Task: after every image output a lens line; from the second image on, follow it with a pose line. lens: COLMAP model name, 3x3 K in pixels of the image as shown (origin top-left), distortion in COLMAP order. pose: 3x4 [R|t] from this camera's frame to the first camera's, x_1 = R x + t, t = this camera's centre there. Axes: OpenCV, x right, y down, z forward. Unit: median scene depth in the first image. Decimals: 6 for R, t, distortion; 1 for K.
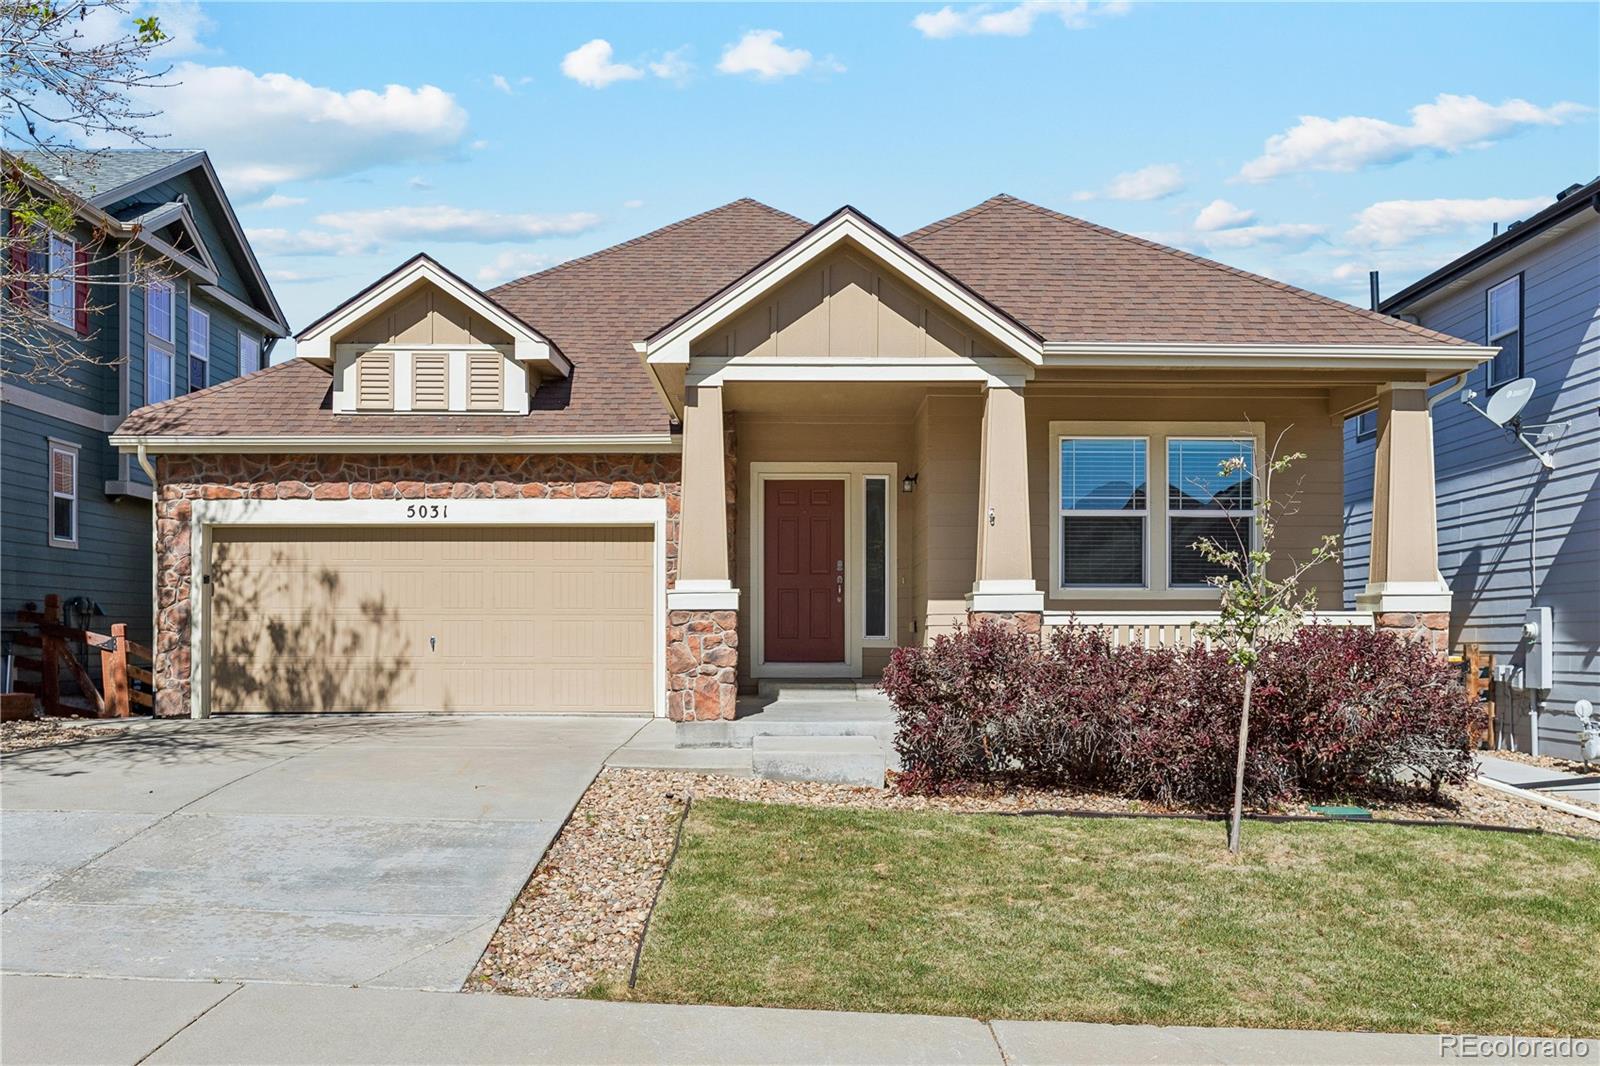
lens RADIAL K [[844.7, 0, 816.2], [0, 844.7, 559.0], [0, 0, 1]] dist [-0.073807, 0.063316]
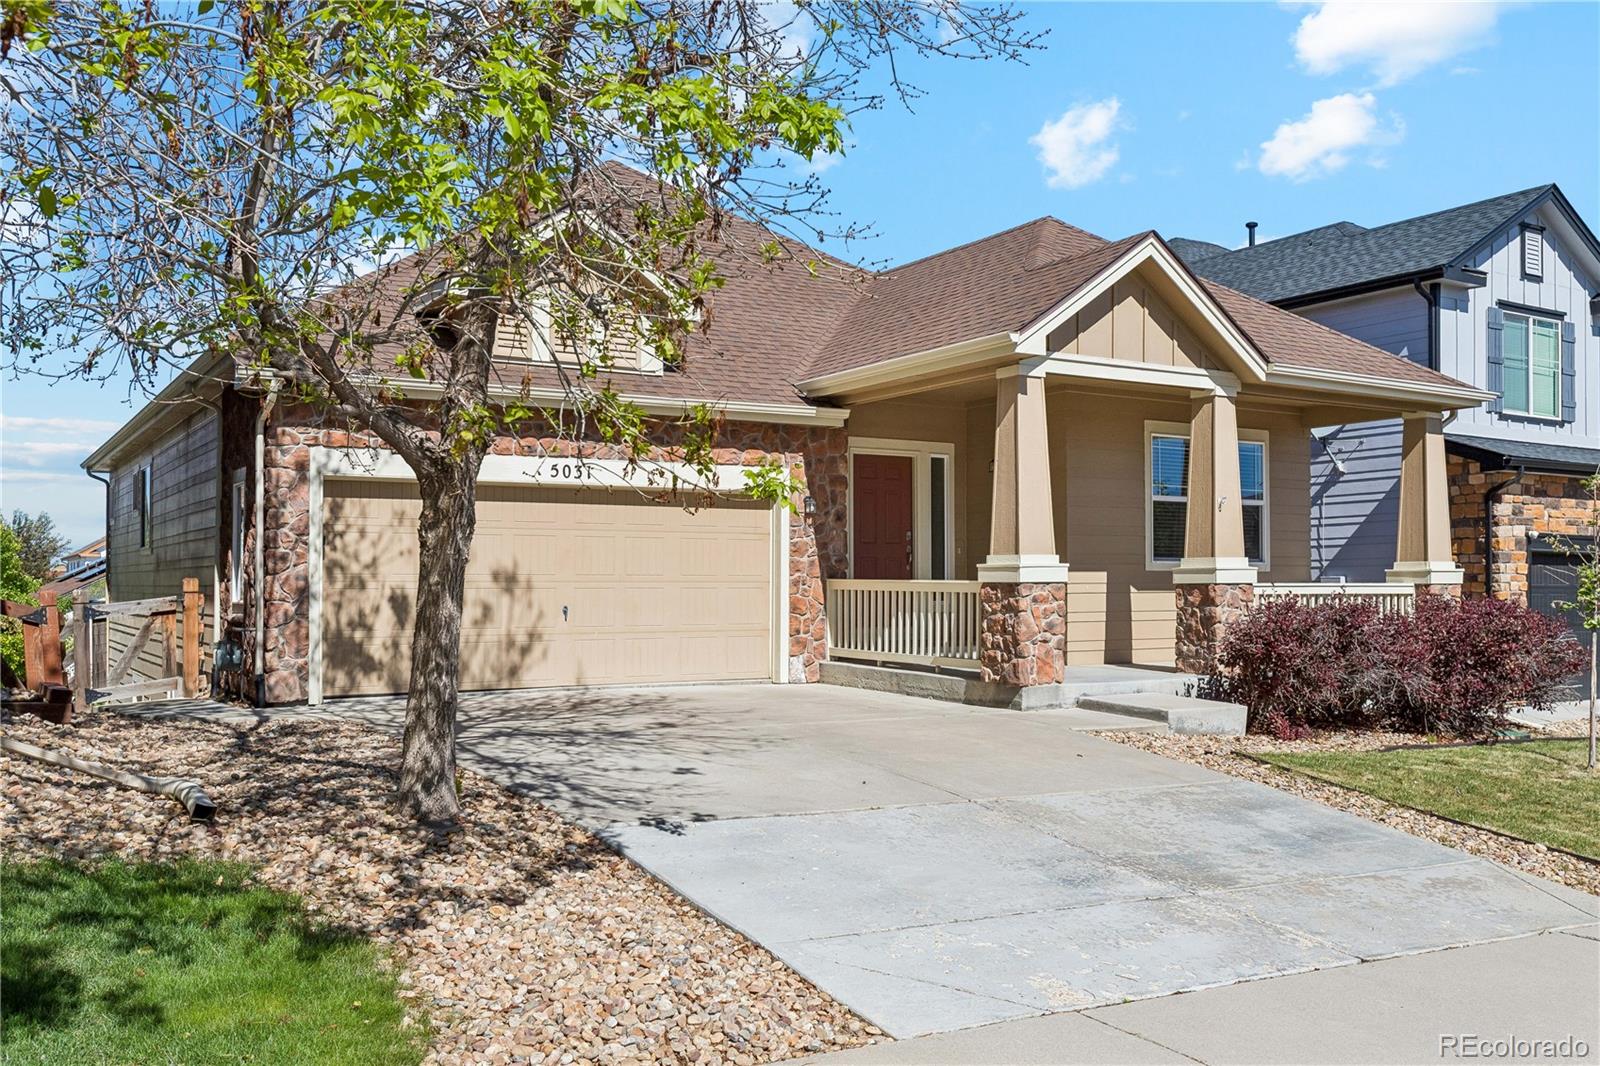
lens RADIAL K [[814.1, 0, 815.8], [0, 814.1, 523.3], [0, 0, 1]] dist [-0.054392, 0.011832]
pose [[0.950928, 0.024465, 0.308442, -0.501638], [-0.024738, 0.999689, -0.003028, -0.003958], [-0.308421, -0.004751, 0.951238, 0.064608]]
